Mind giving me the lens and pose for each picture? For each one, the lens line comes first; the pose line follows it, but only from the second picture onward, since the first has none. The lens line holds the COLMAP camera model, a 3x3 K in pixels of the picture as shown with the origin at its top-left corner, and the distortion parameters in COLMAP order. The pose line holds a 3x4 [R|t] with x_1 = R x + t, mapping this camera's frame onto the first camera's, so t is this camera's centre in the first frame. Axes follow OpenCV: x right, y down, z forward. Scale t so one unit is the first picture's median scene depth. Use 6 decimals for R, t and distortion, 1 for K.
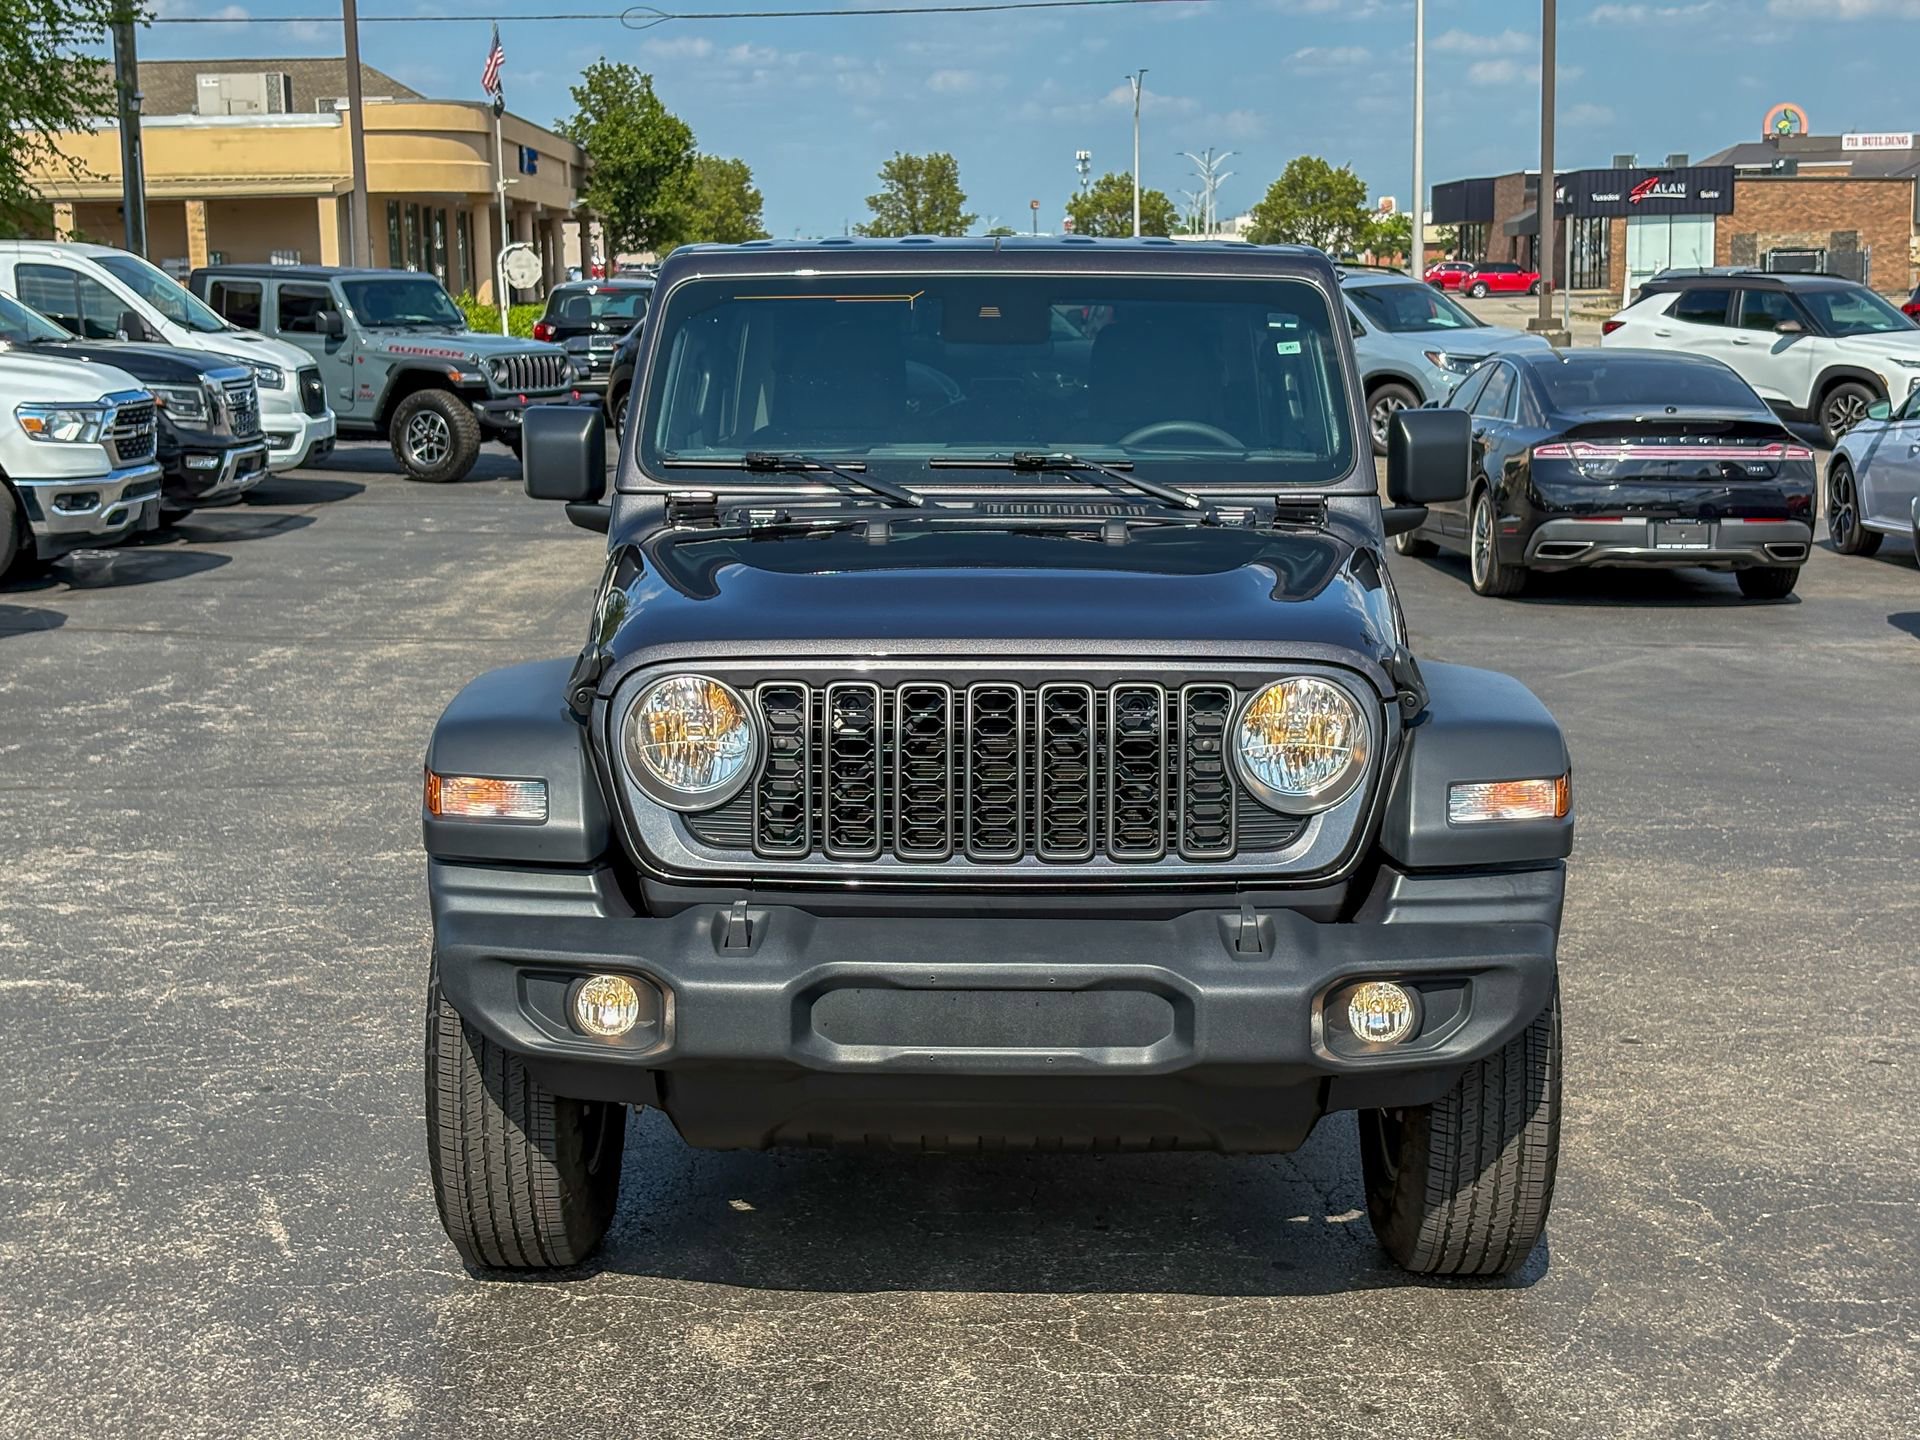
lens RADIAL K [[2933.6, 0, 964.6], [0, 2933.6, 694.3], [0, 0, 1]] dist [0.065033, 0.000000]
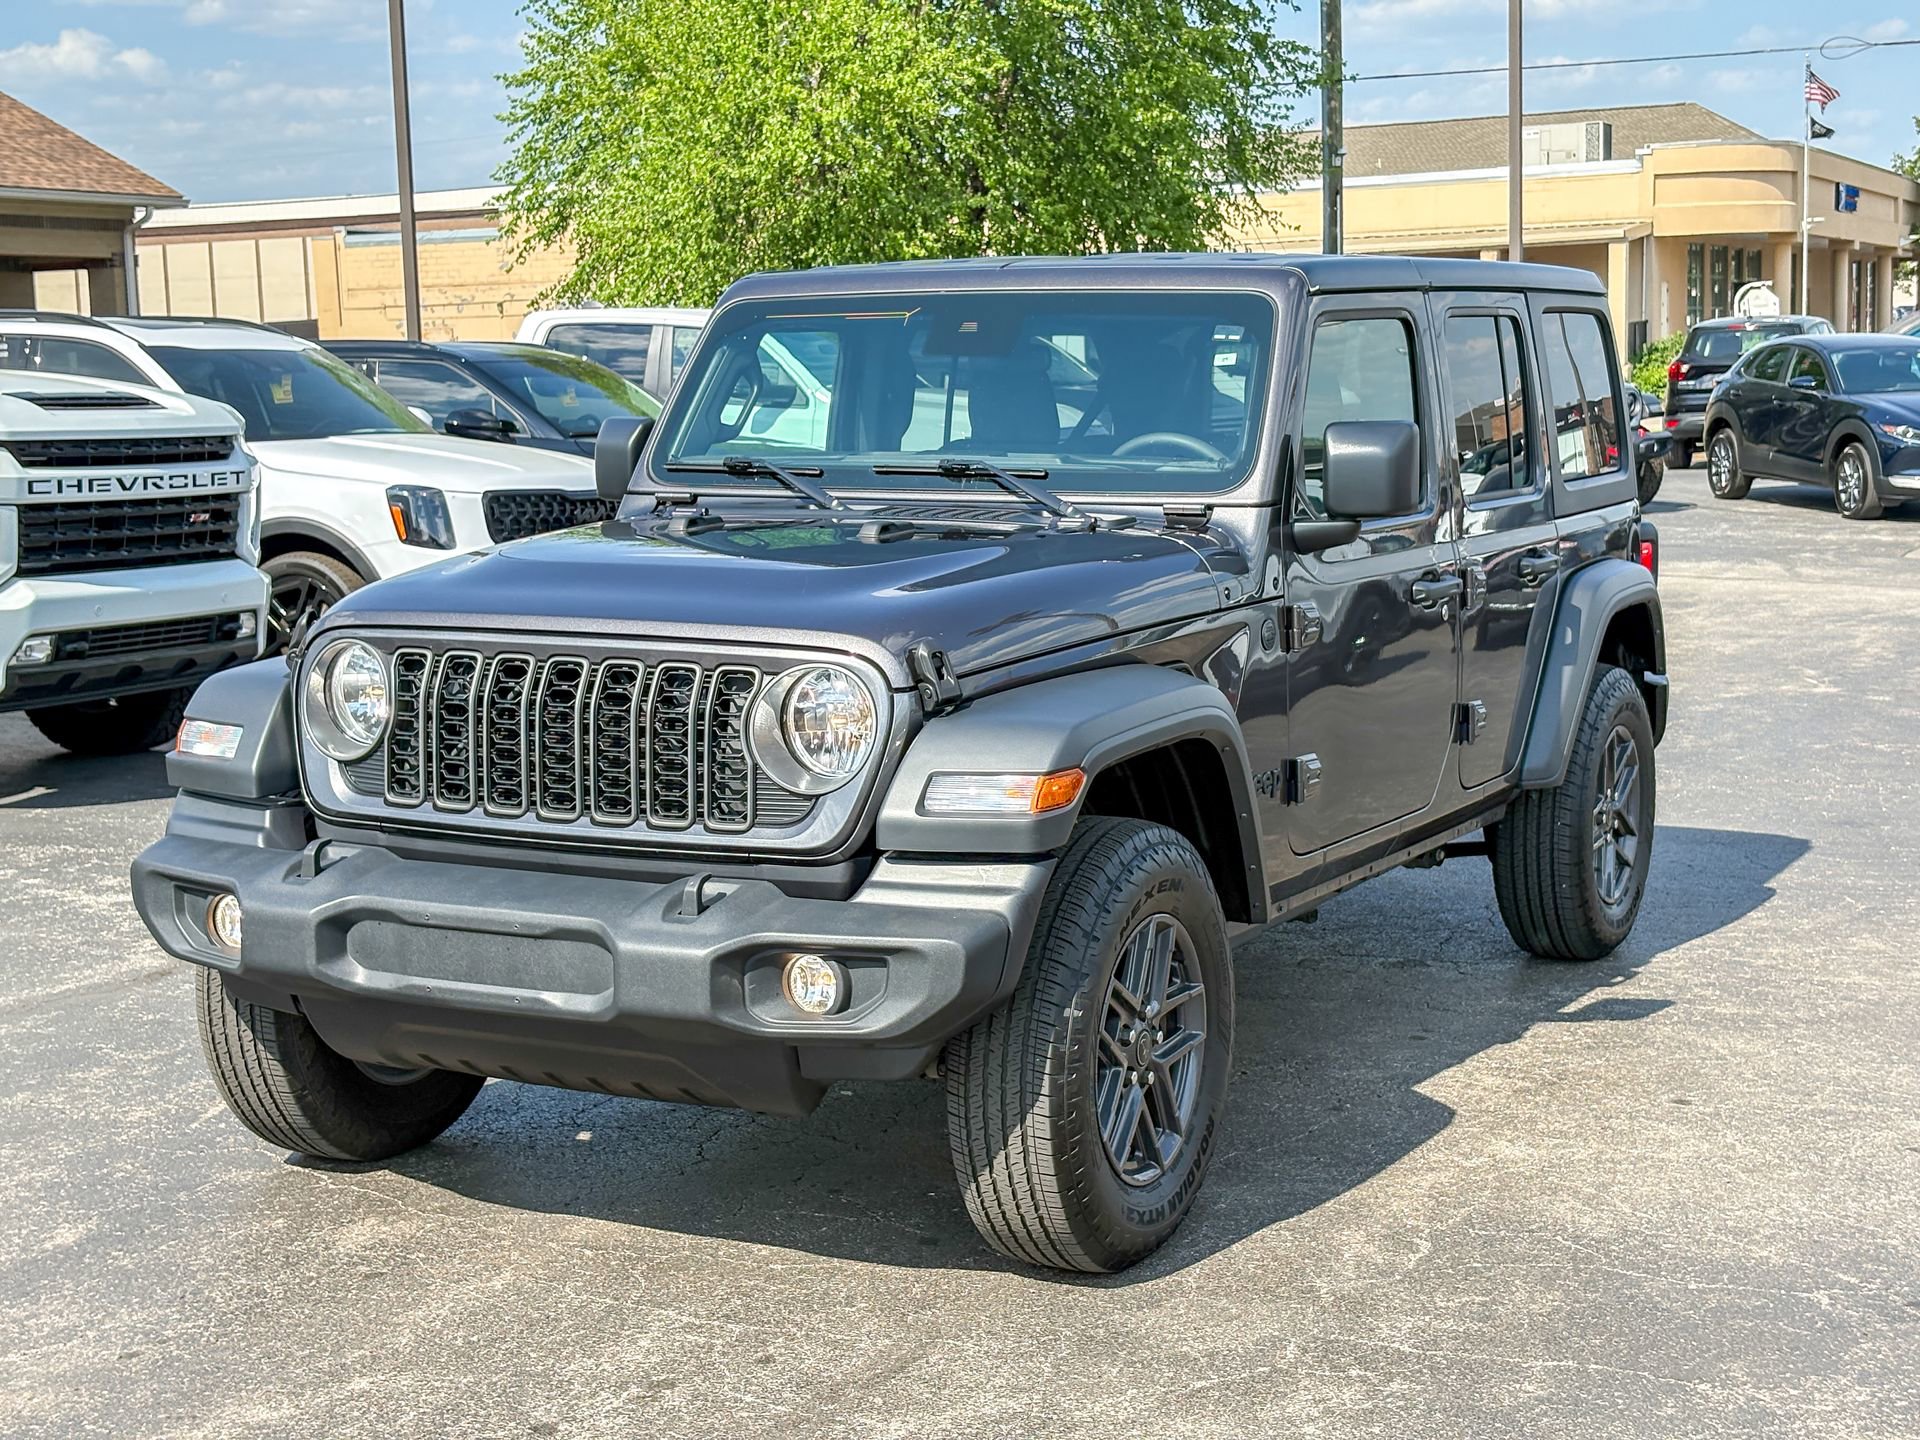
lens RADIAL K [[2933.6, 0, 945.9], [0, 2933.6, 710.5], [0, 0, 1]] dist [0.065033, 0.000000]
pose [[0.892395, 0.046768, -0.448824, 0.431920], [-0.051532, 0.998670, 0.001602, 0.004591], [0.448302, 0.021699, 0.893619, 0.057984]]
